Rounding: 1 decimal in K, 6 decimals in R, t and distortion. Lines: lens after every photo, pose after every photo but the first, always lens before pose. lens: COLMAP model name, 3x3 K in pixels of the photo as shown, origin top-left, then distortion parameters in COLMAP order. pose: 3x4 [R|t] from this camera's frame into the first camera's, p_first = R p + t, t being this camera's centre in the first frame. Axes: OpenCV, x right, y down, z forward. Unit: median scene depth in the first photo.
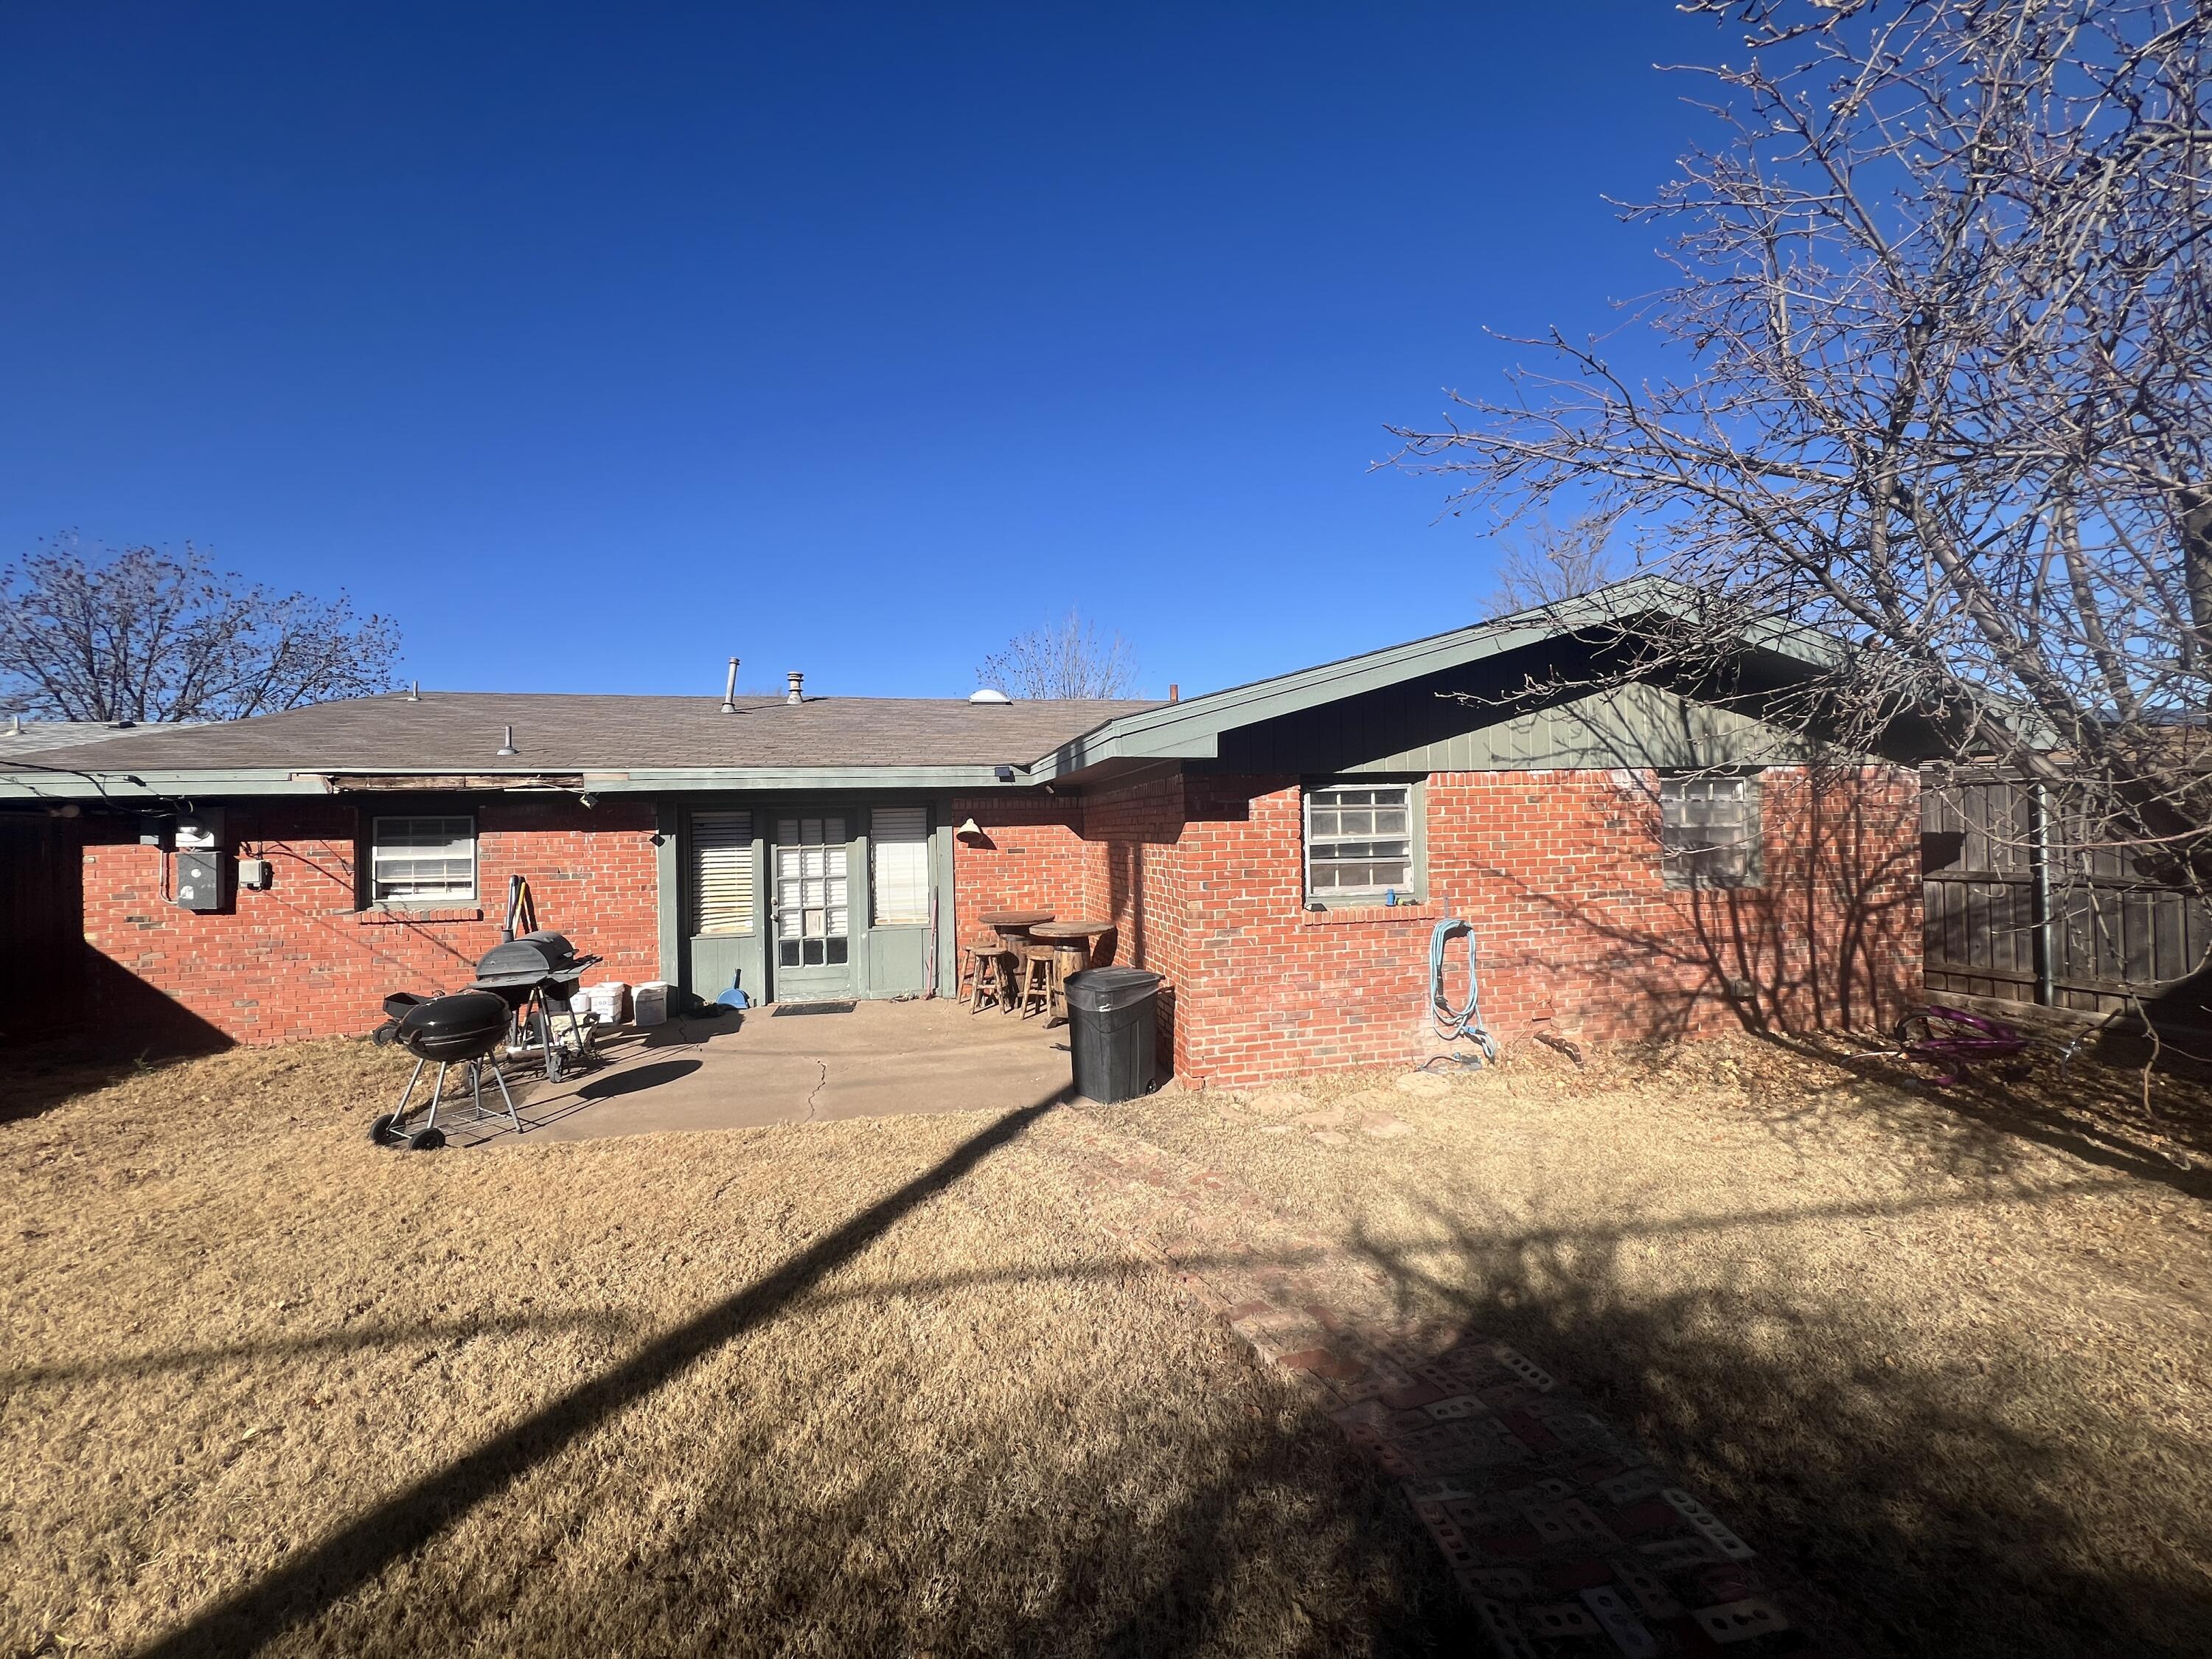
lens RADIAL K [[896.0, 0, 1106.0], [0, 896.0, 829.5], [0, 0, 1]] dist [0.000682, 0.000715]
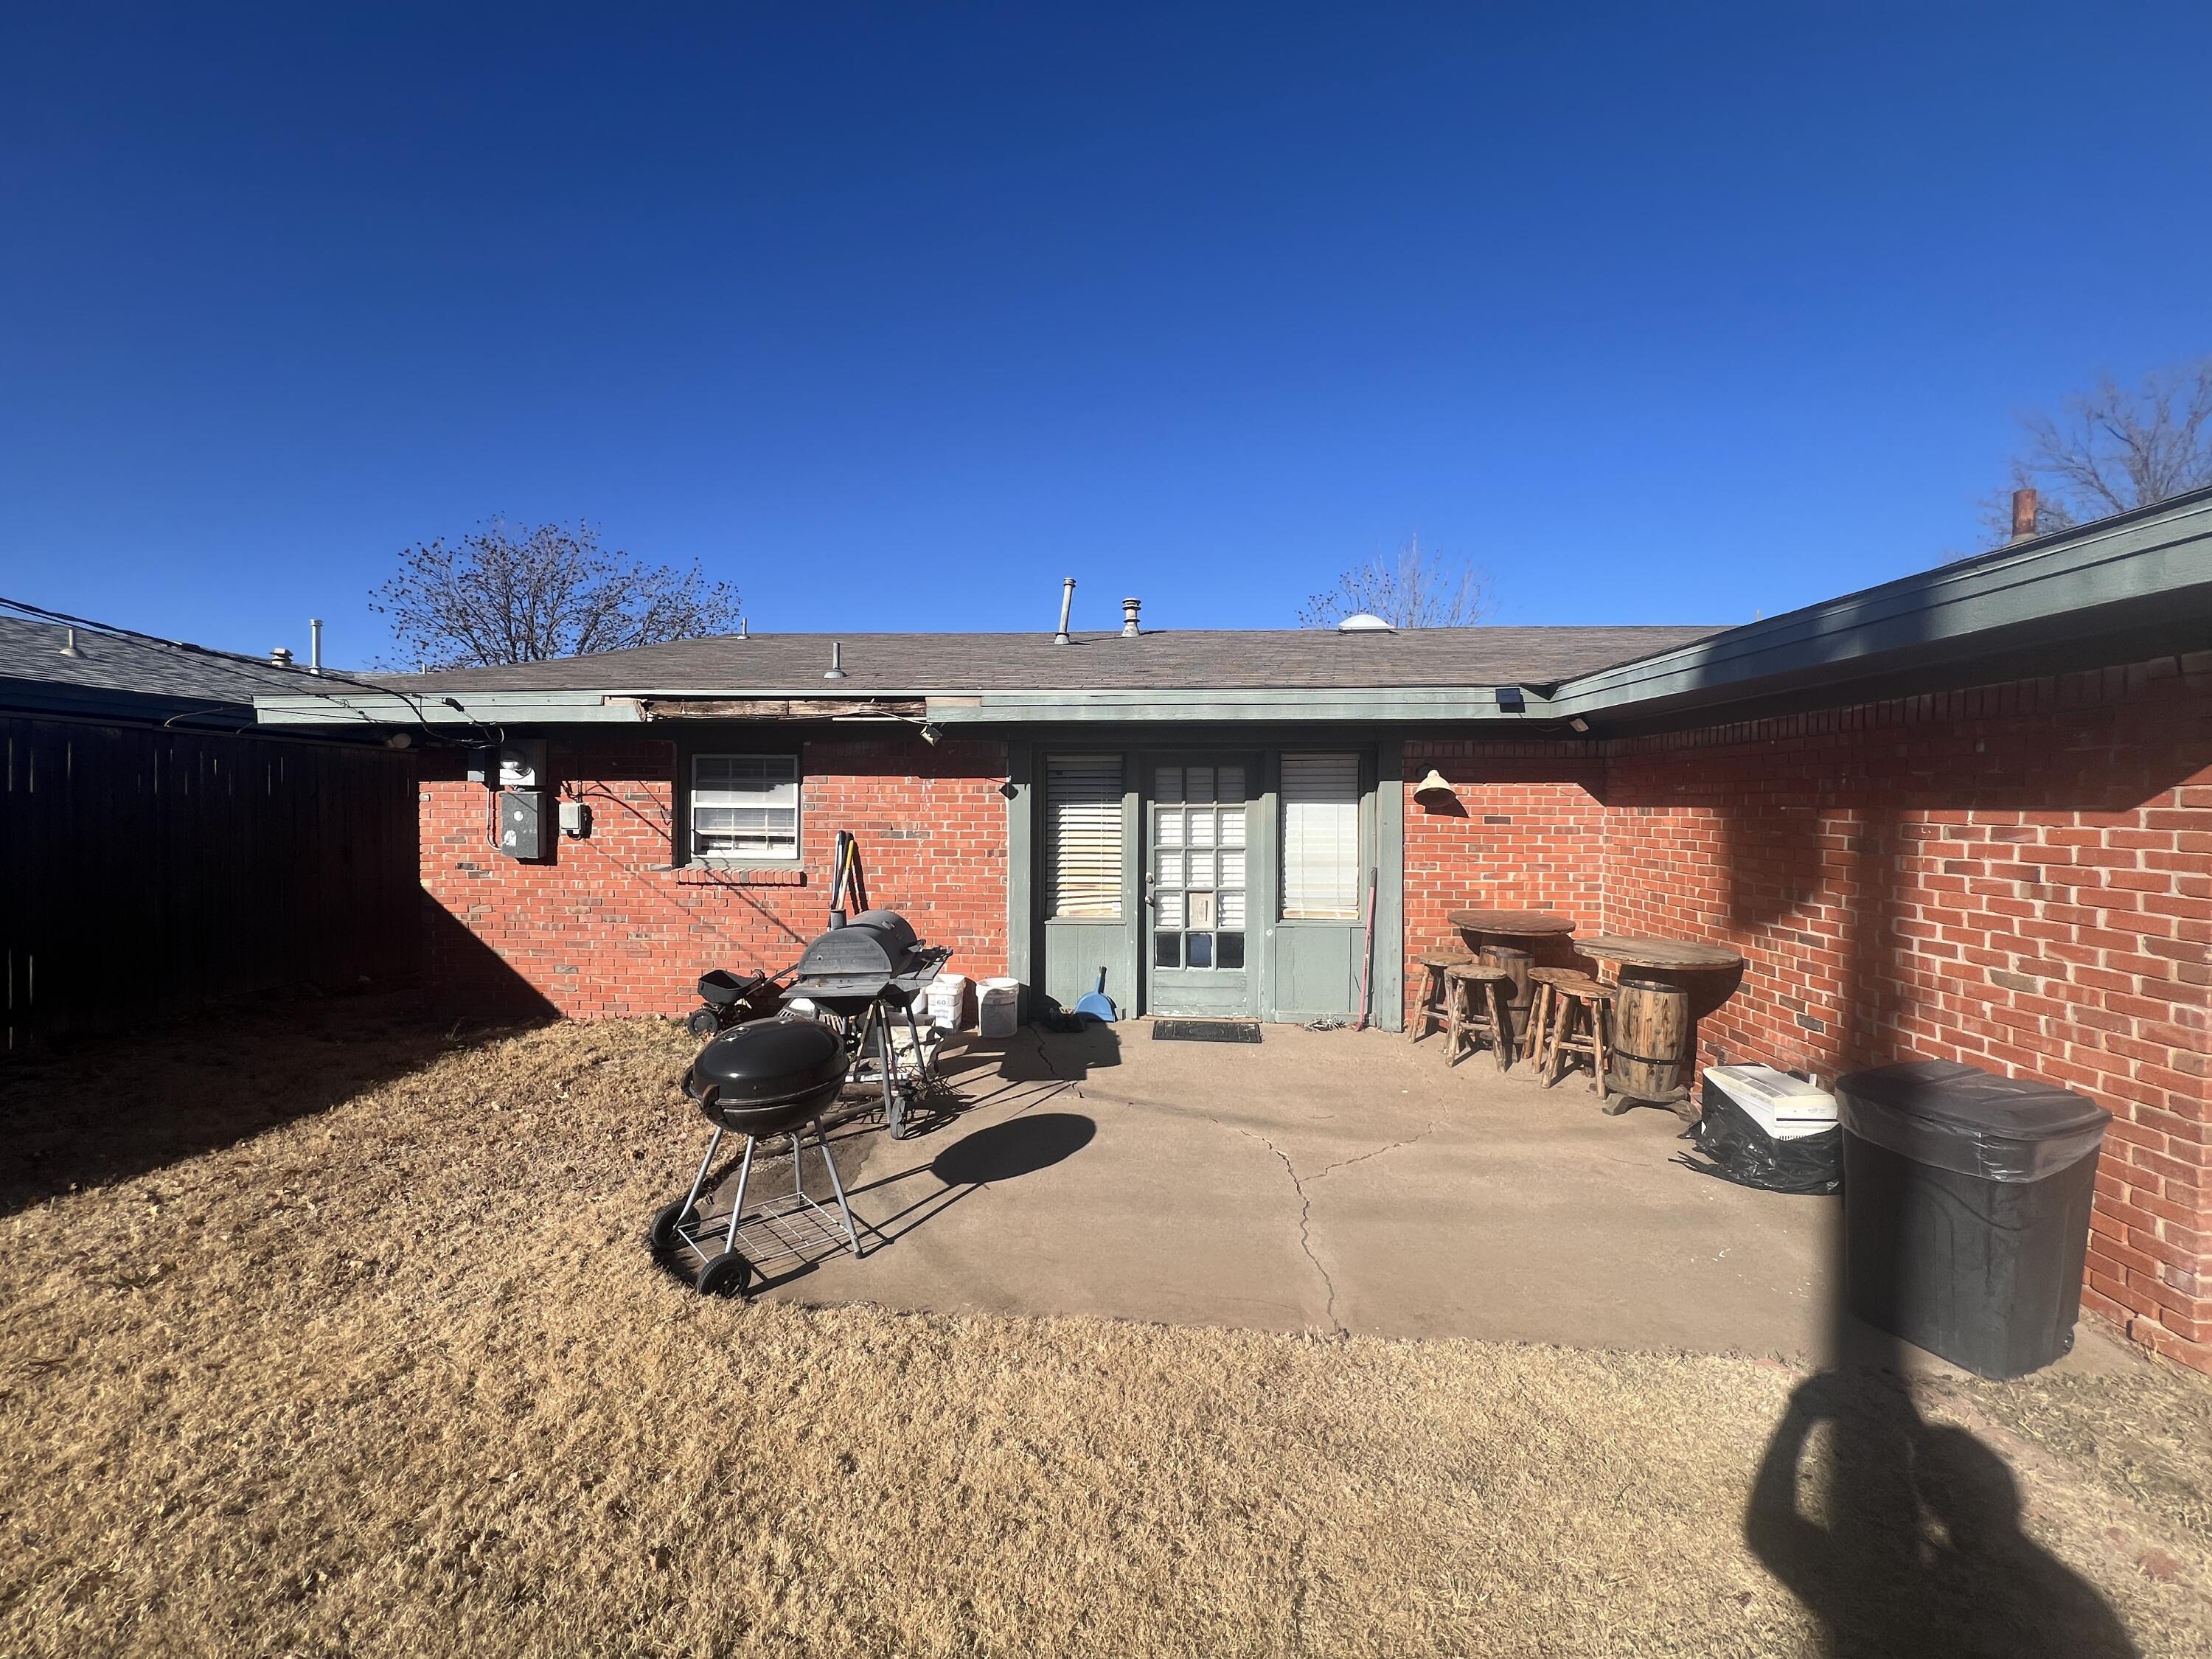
lens RADIAL K [[896.0, 0, 1106.0], [0, 896.0, 829.5], [0, 0, 1]] dist [0.000682, 0.000715]
pose [[0.960058, 0.033632, -0.277774, -0.207447], [-0.024194, 0.999010, 0.037337, 0.014132], [0.278754, -0.029125, 0.959921, 0.293654]]
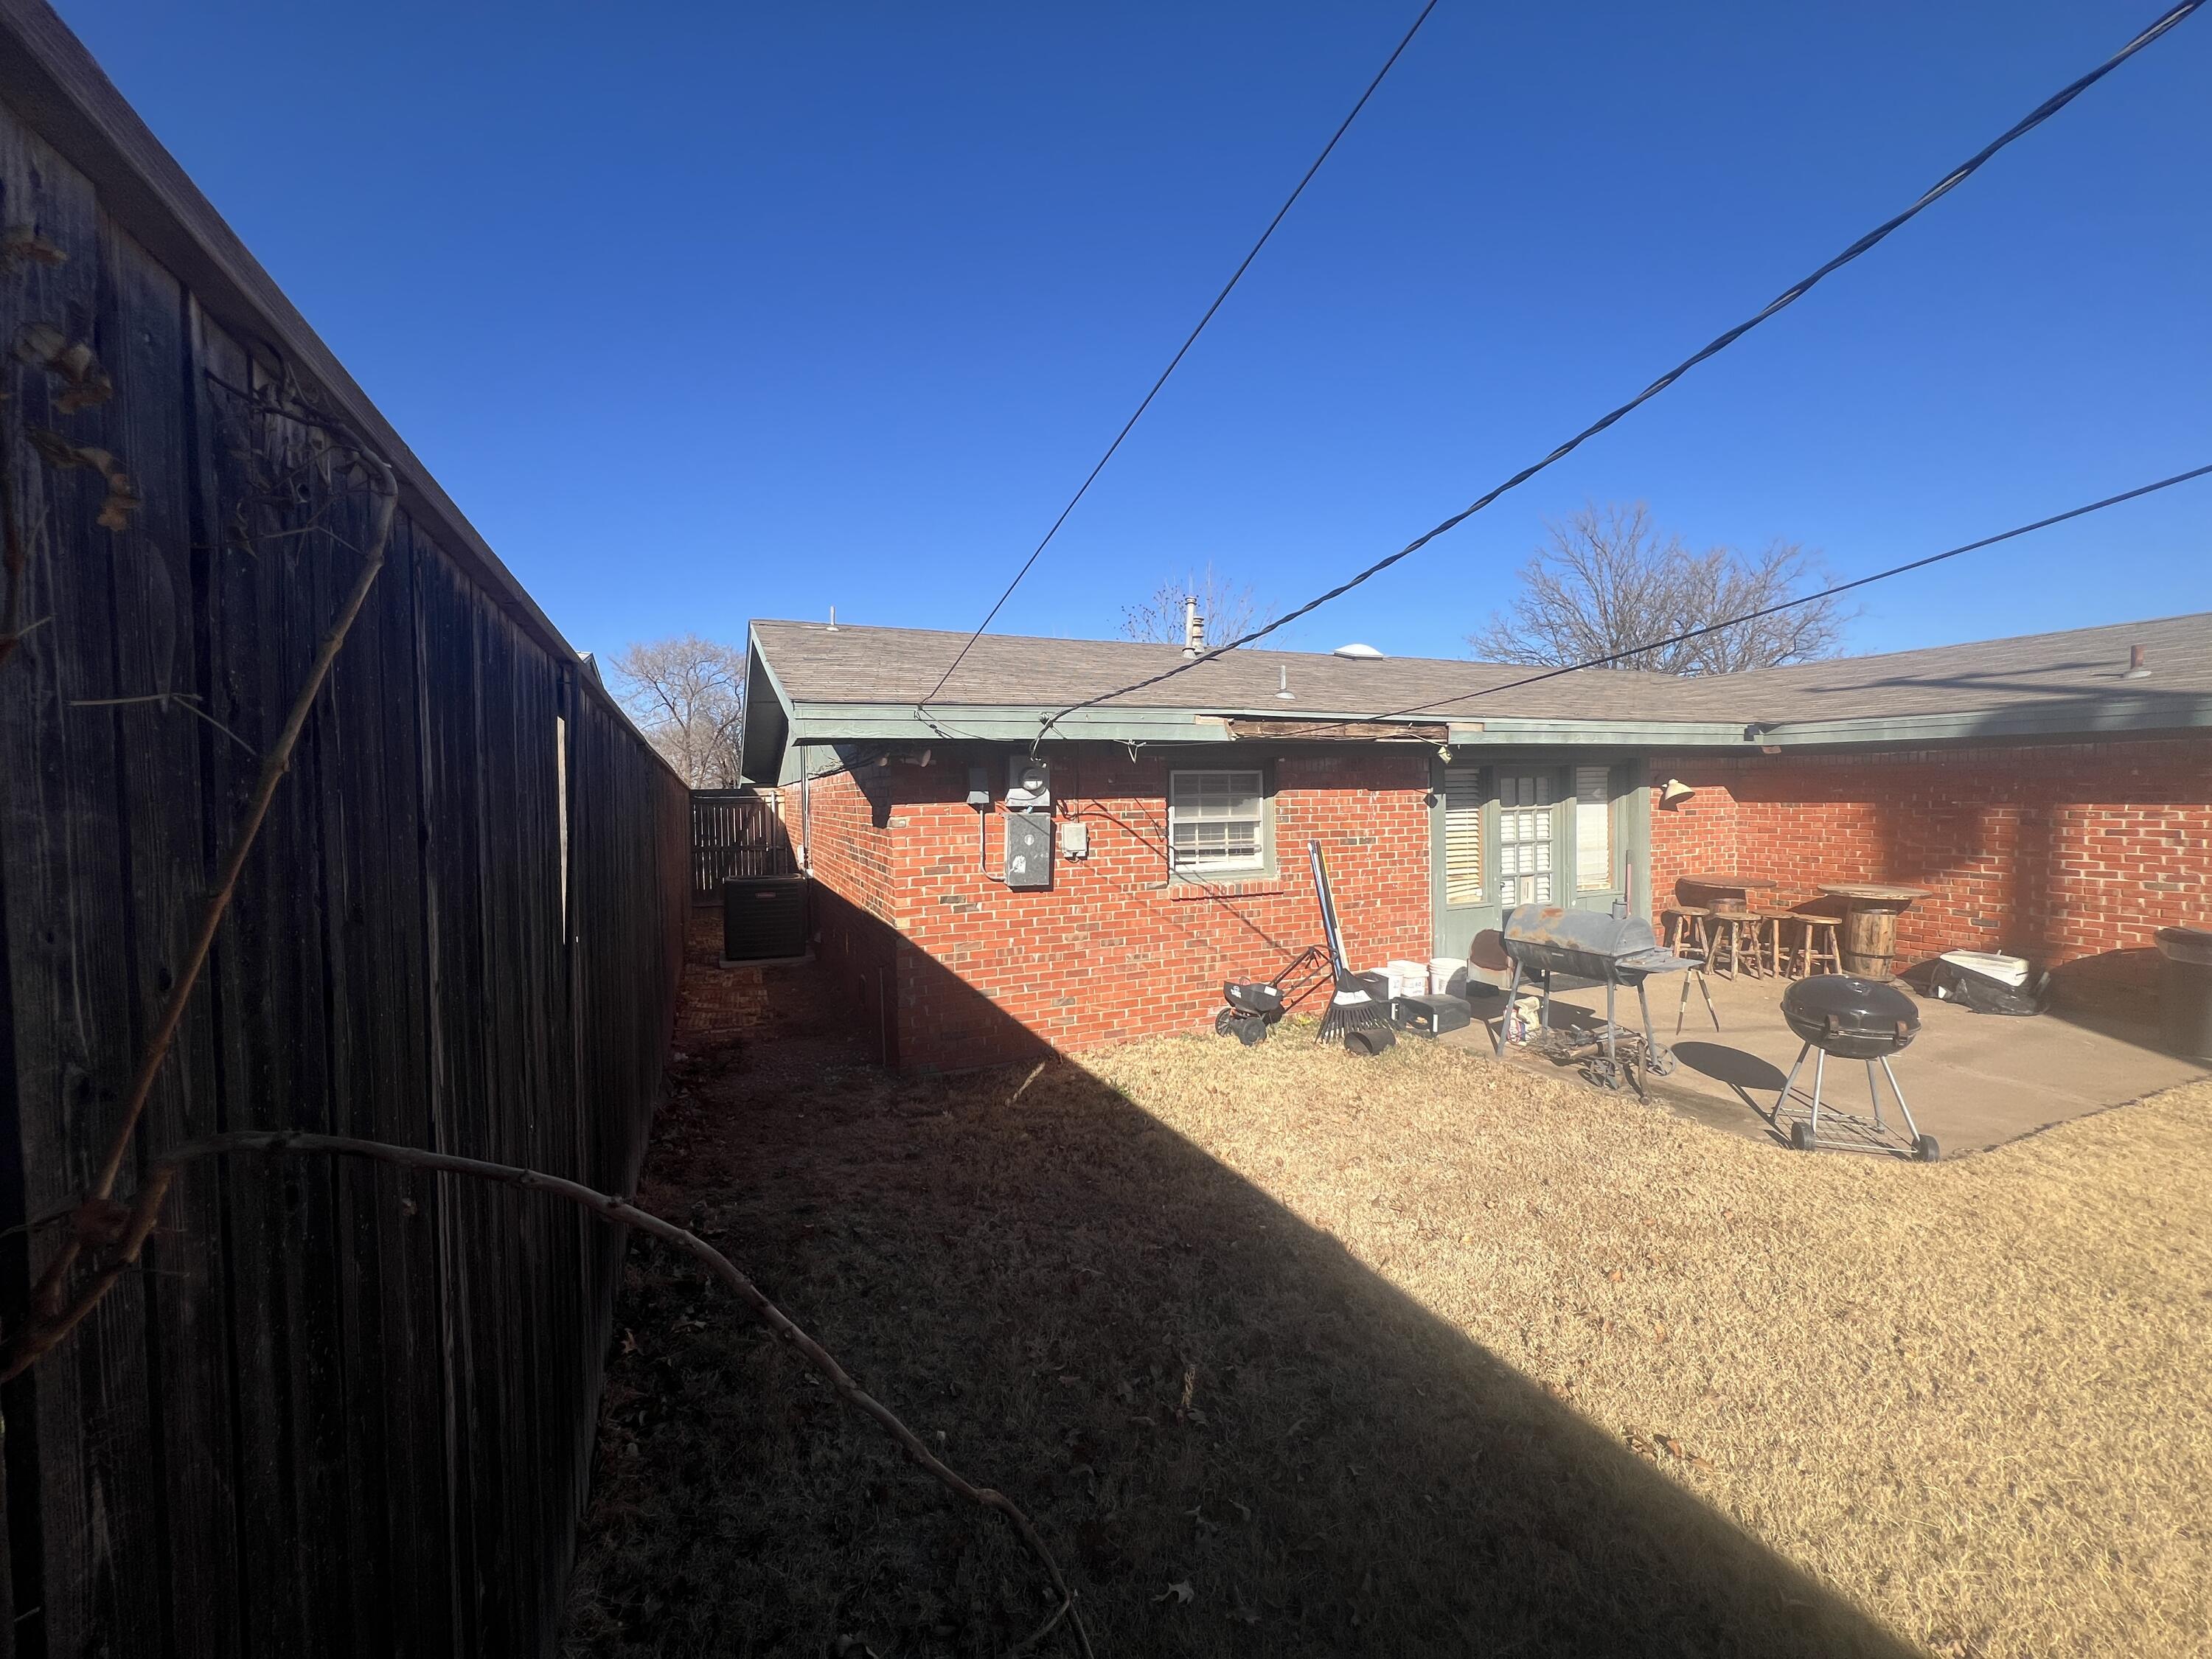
lens RADIAL K [[896.0, 0, 1106.0], [0, 896.0, 829.5], [0, 0, 1]] dist [0.000682, 0.000715]
pose [[0.977801, -0.003104, 0.209515, -0.983002], [-0.005373, 0.999190, 0.039876, 0.007260], [-0.209469, -0.040116, 0.976992, 0.195426]]
